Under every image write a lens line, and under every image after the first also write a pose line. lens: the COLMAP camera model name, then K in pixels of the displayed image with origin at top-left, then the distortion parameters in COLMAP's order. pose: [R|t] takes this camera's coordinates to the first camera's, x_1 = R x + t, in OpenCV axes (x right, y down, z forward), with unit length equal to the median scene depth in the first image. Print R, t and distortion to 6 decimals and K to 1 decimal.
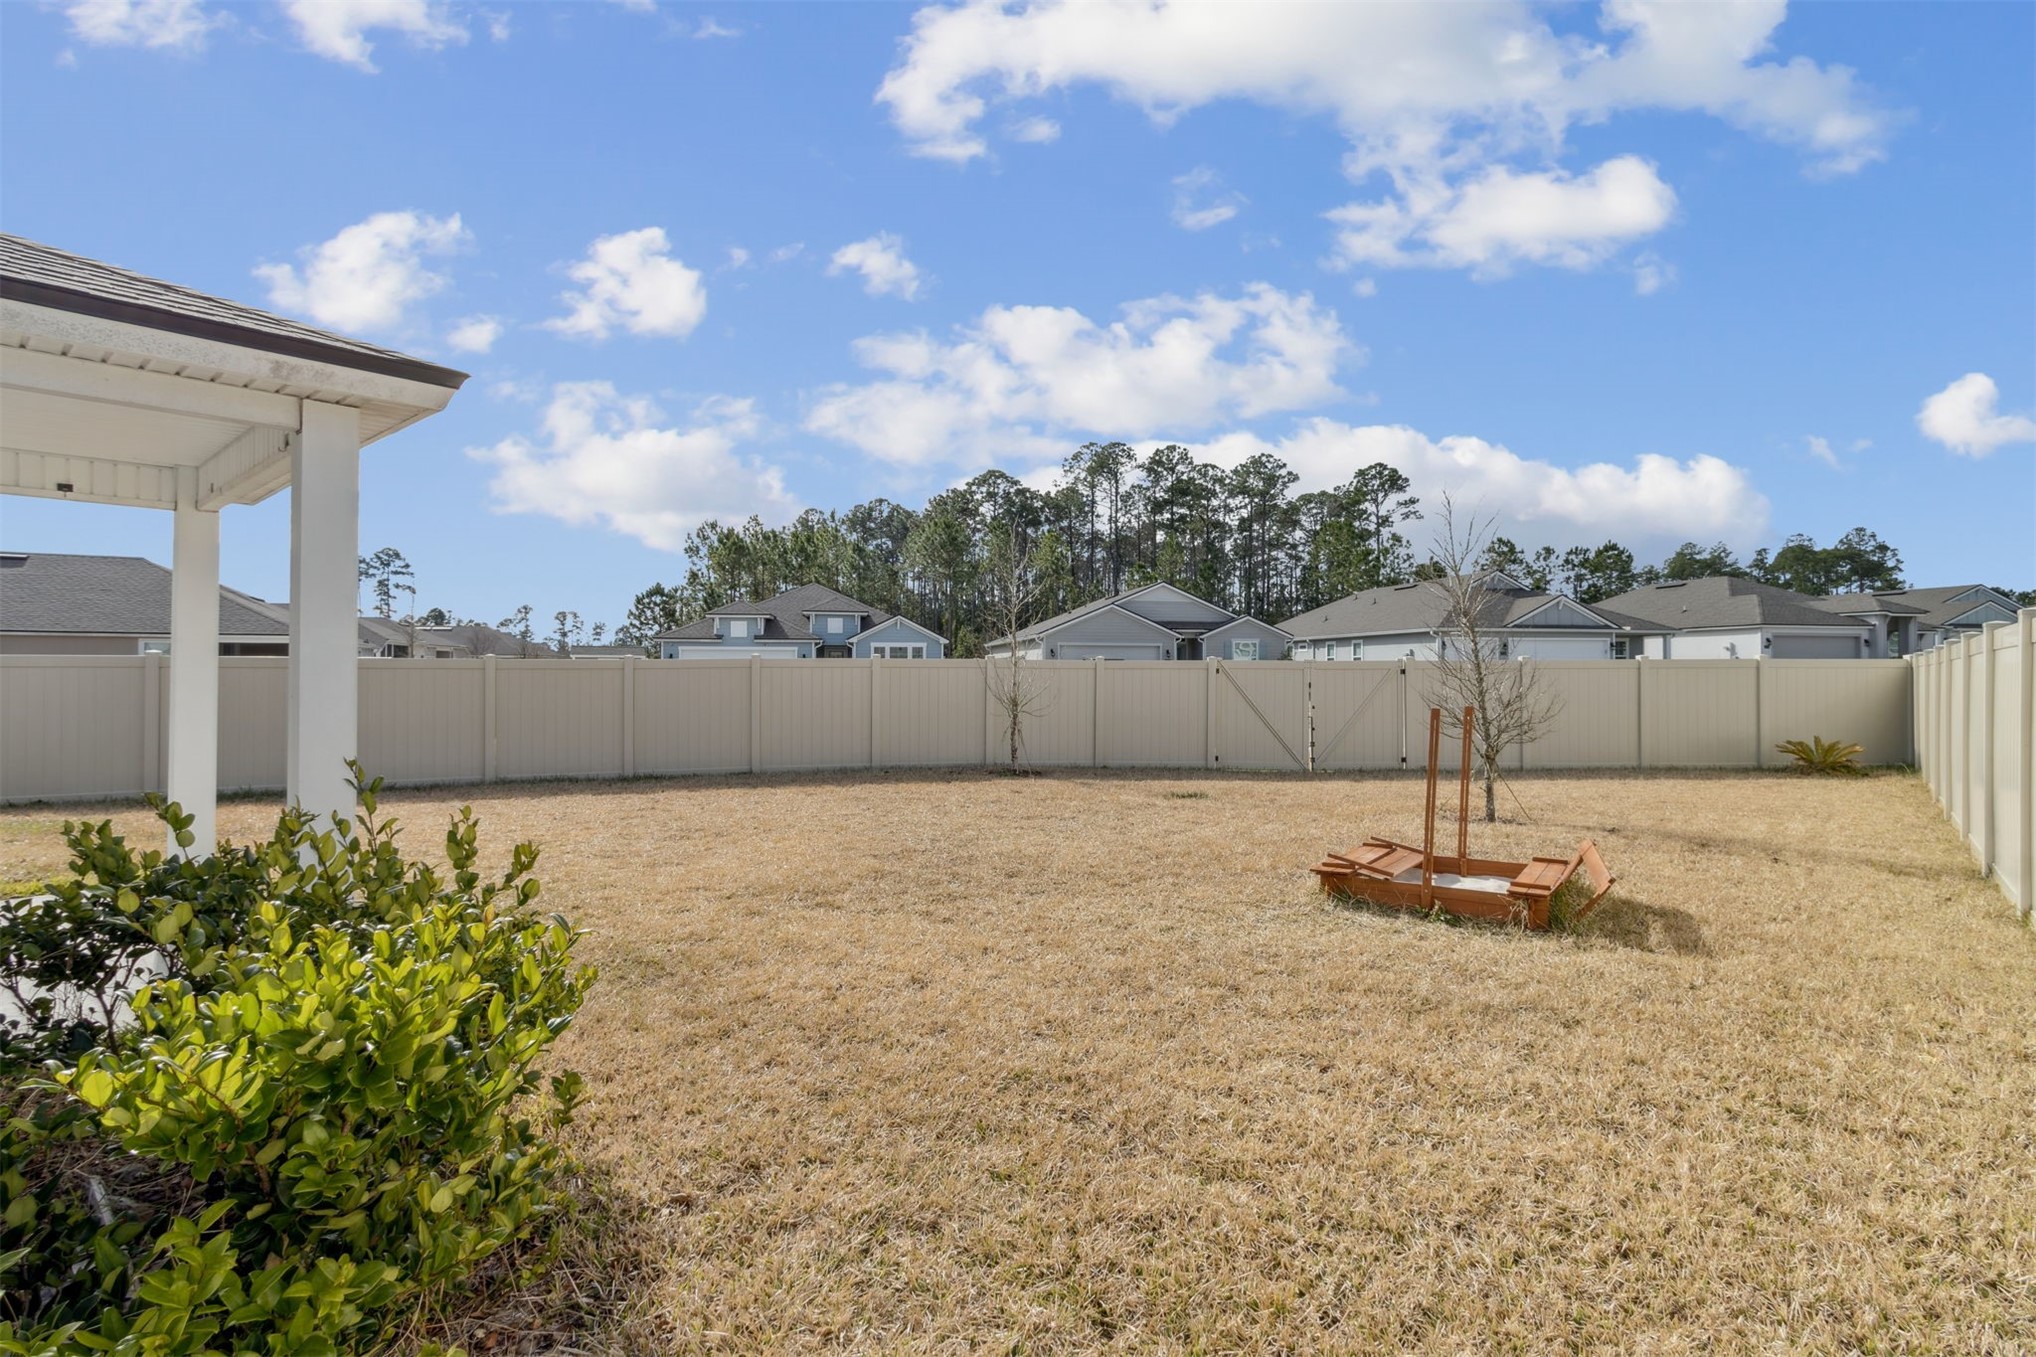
lens RADIAL K [[945.0, 0, 1014.9], [0, 945.0, 673.1], [0, 0, 1]] dist [0.002451, -0.000632]
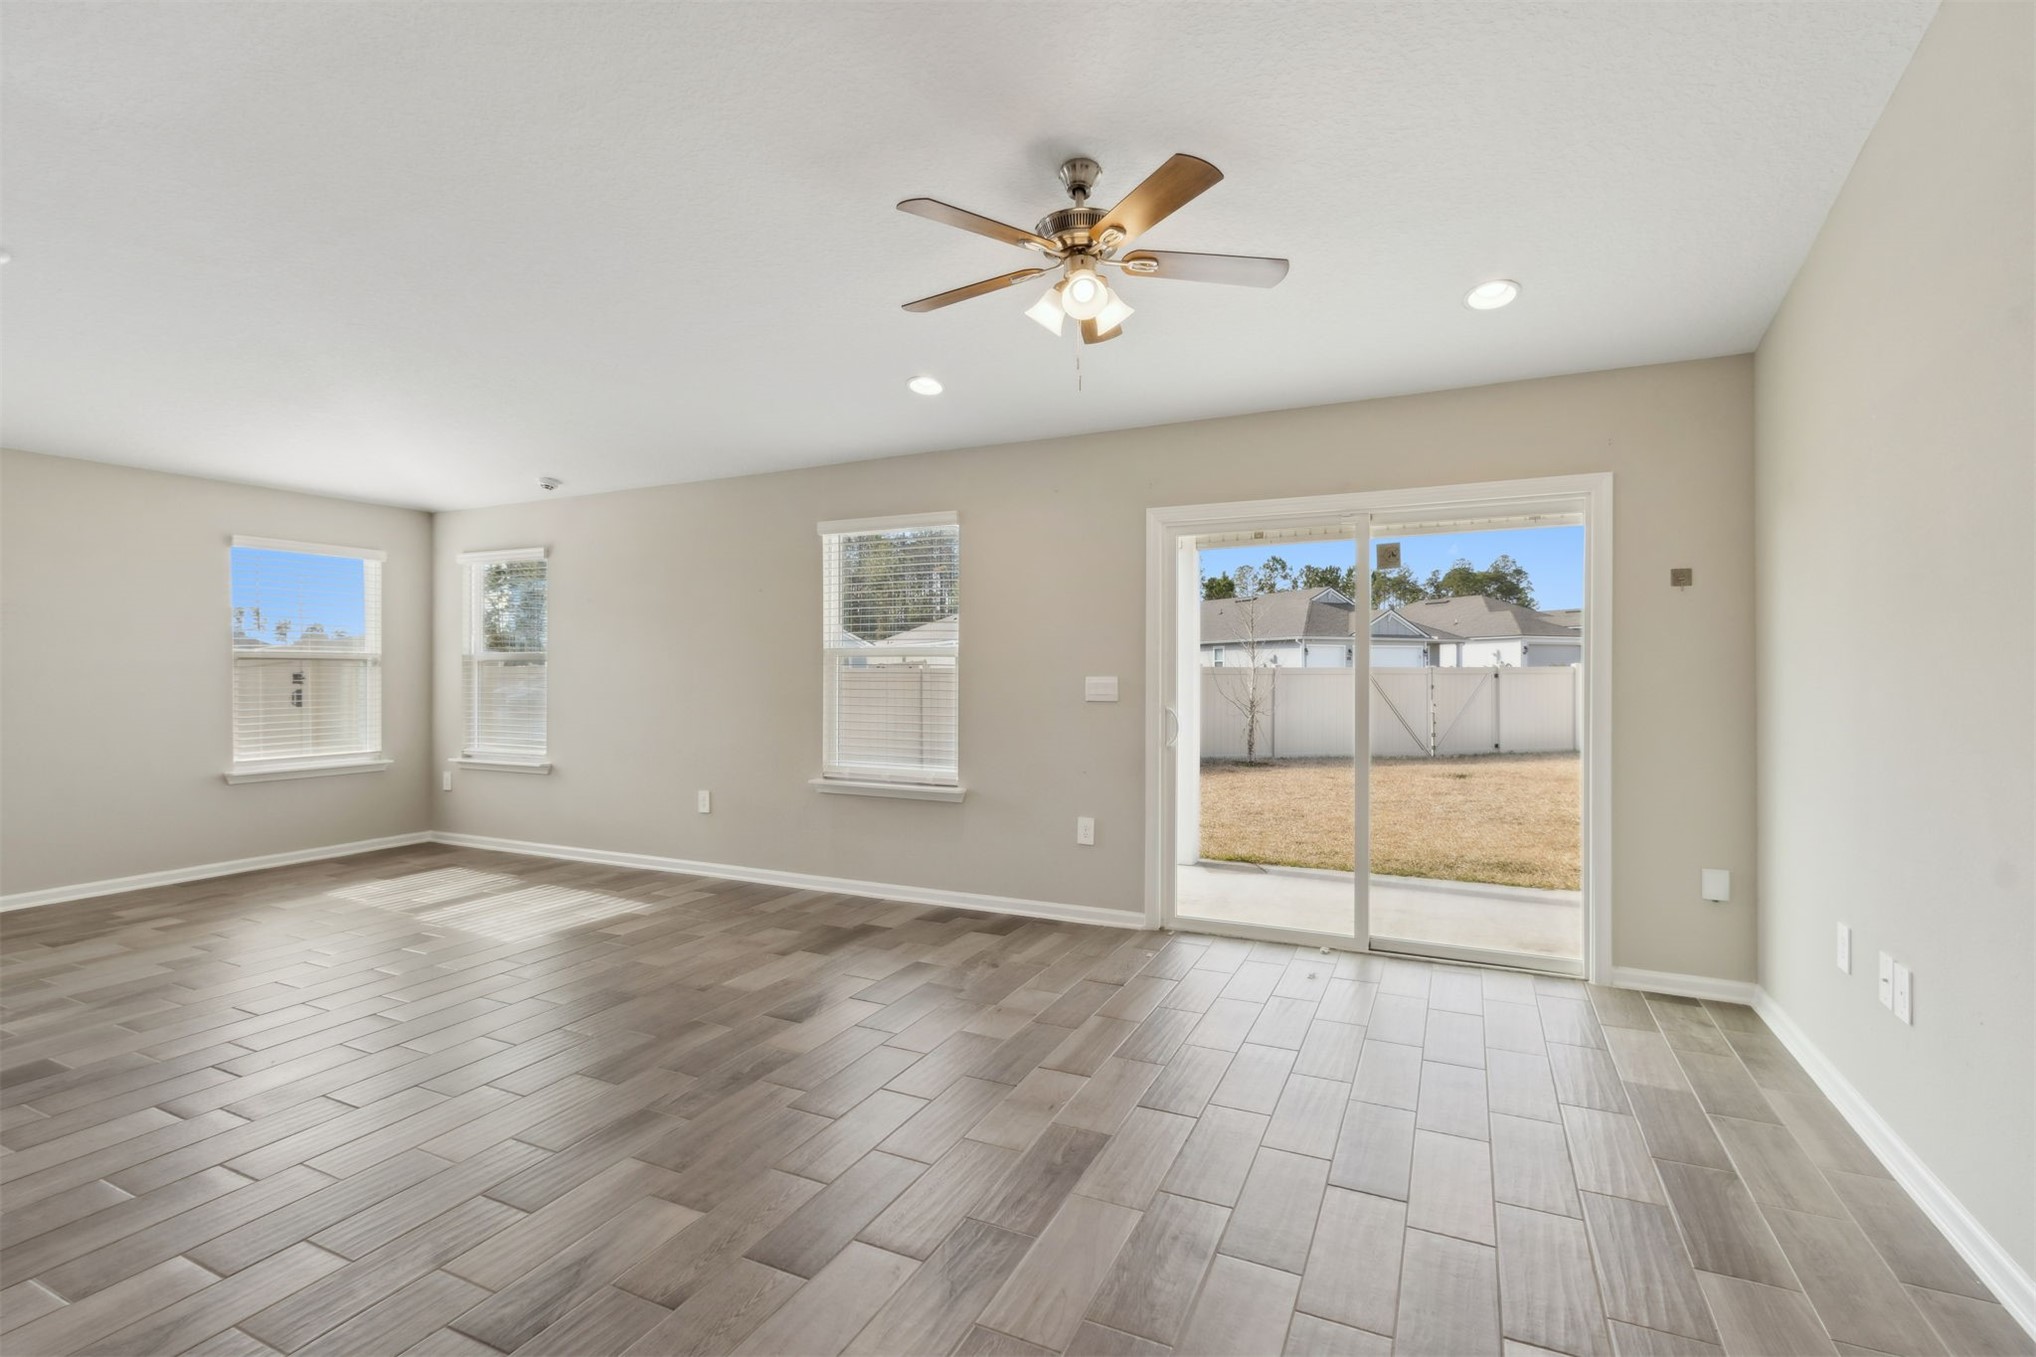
lens RADIAL K [[945.0, 0, 1004.8], [0, 945.0, 690.2], [0, 0, 1]] dist [0.002451, -0.000632]
pose [[0.961911, -0.006835, 0.273276, -0.203555], [0.002461, 0.999863, 0.016348, -0.001422], [-0.273351, -0.015052, 0.961797, -0.009468]]
